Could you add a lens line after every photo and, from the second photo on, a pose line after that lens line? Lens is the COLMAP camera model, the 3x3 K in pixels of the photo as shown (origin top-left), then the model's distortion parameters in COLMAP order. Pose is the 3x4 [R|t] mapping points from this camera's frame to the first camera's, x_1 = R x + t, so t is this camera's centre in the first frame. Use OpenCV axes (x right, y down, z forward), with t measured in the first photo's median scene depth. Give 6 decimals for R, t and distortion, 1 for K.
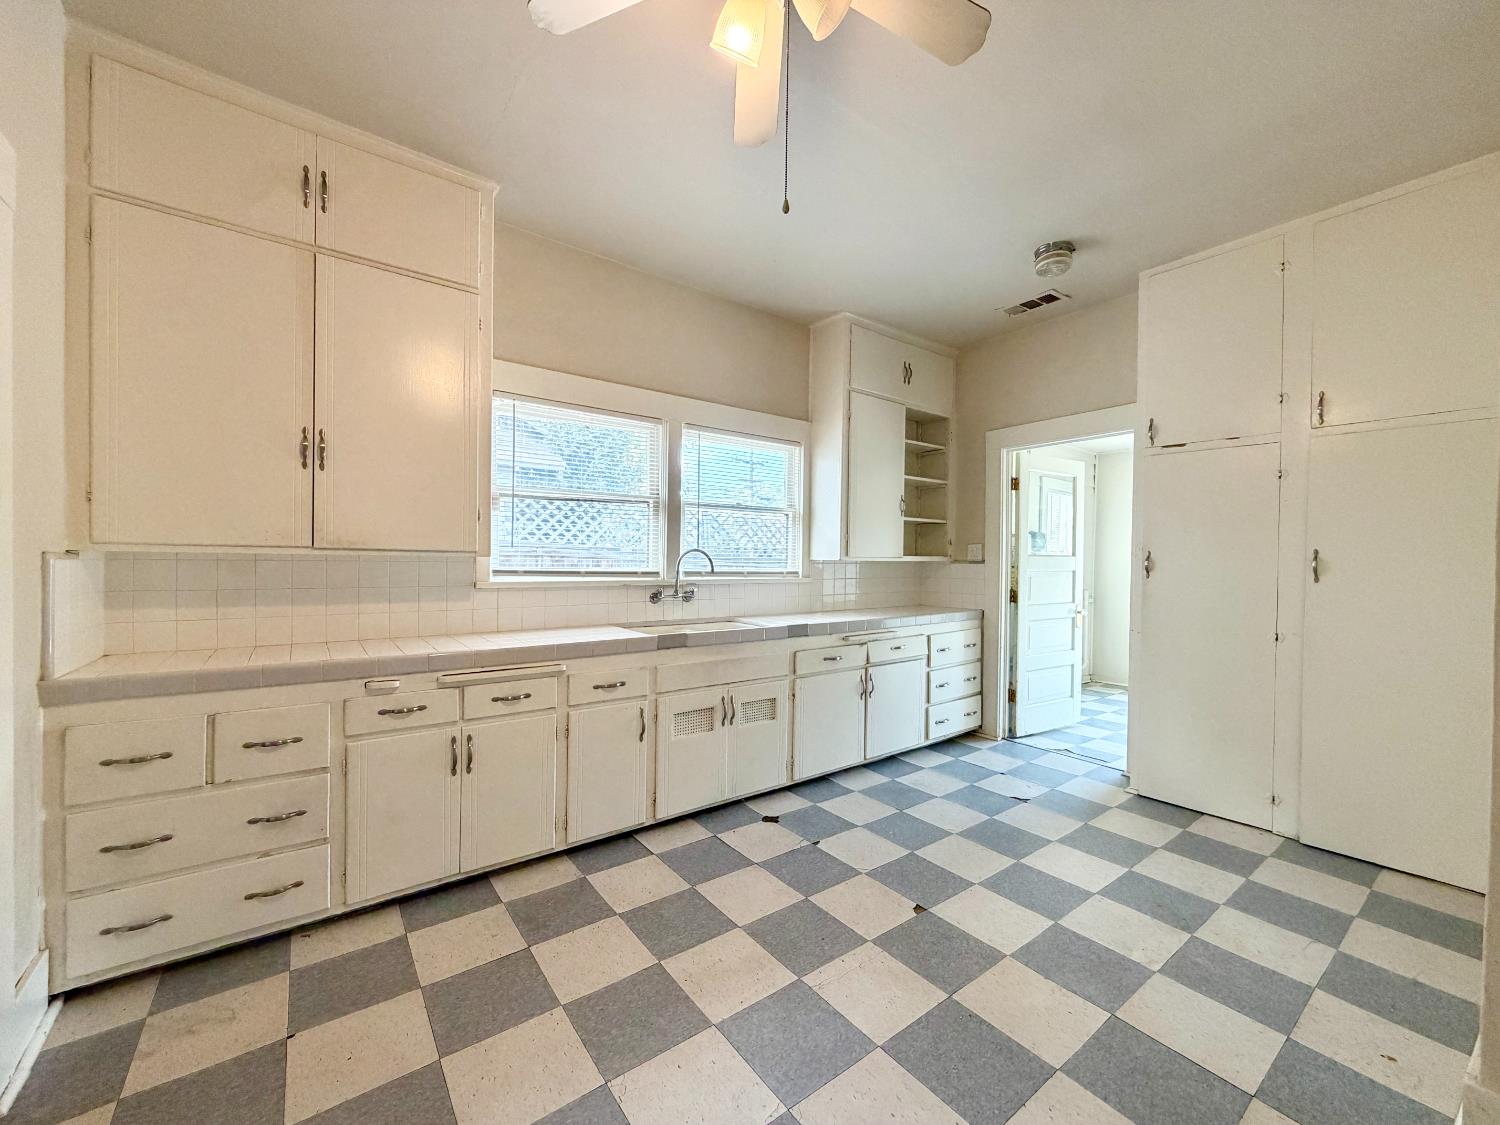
lens RADIAL K [[597.4, 0, 747.8], [0, 597.4, 564.4], [0, 0, 1]] dist [0.000574, -0.000235]
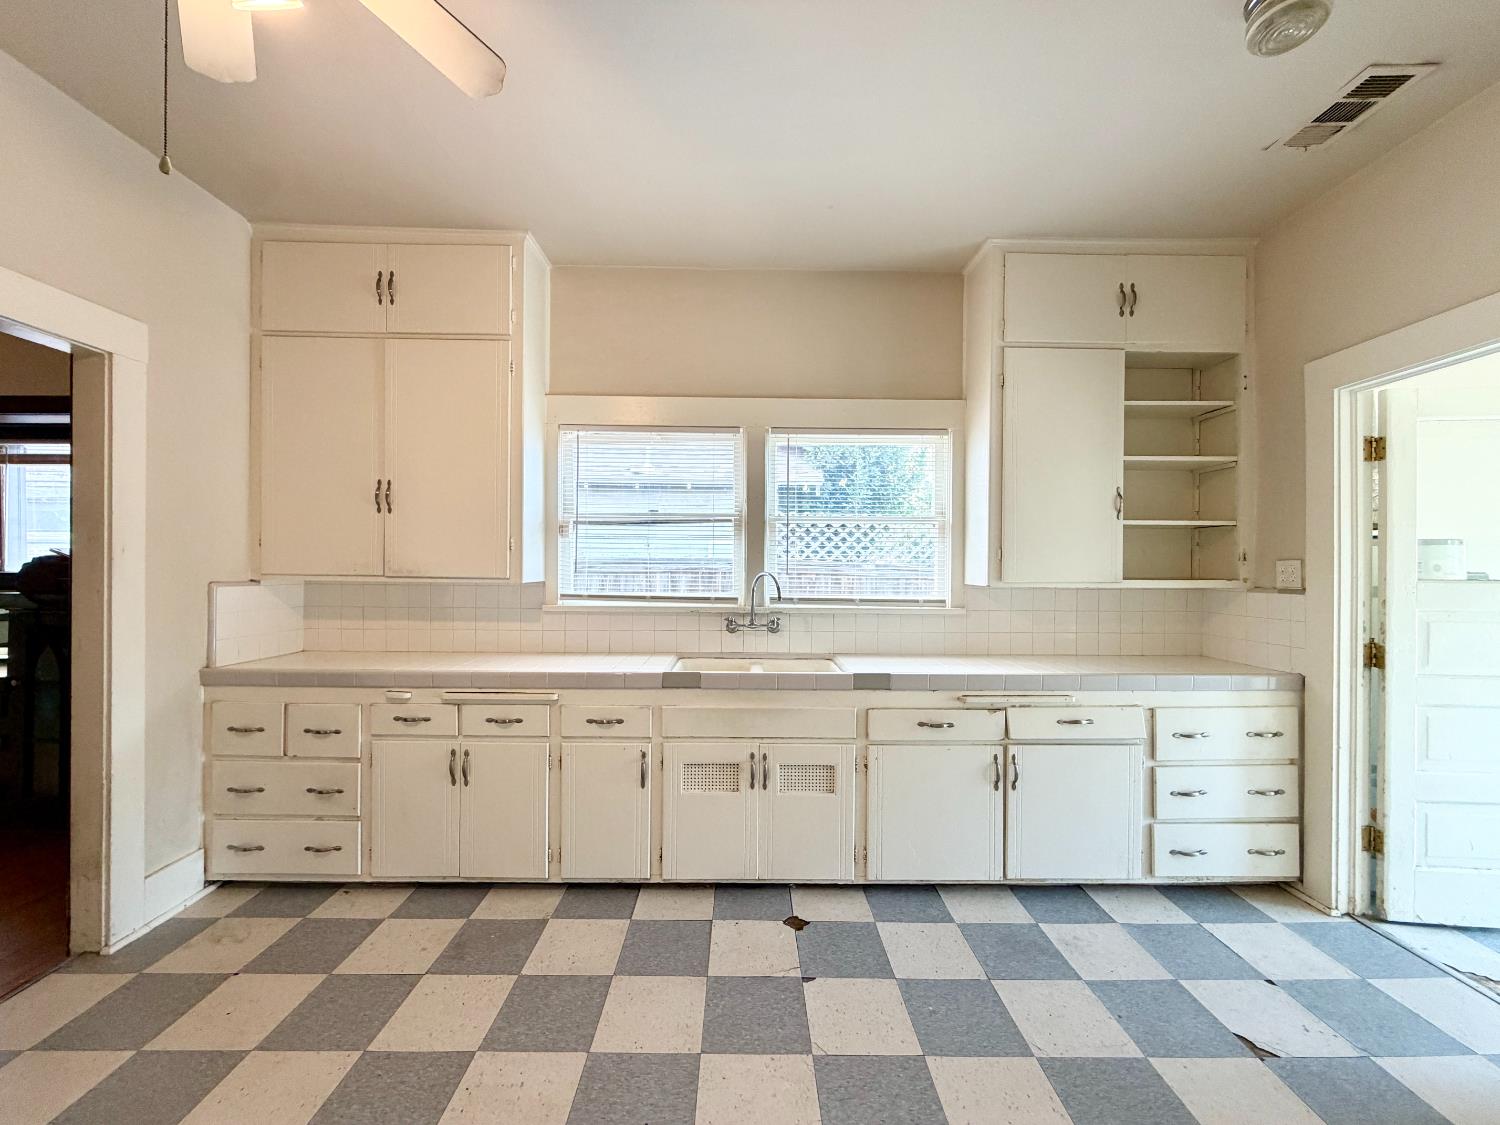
lens RADIAL K [[597.4, 0, 747.8], [0, 597.4, 564.4], [0, 0, 1]] dist [0.000574, -0.000235]
pose [[0.805877, -0.005256, -0.592060, 0.397955], [-0.004529, 0.999877, -0.015041, -0.024315], [0.592066, 0.014802, 0.805753, 0.291744]]
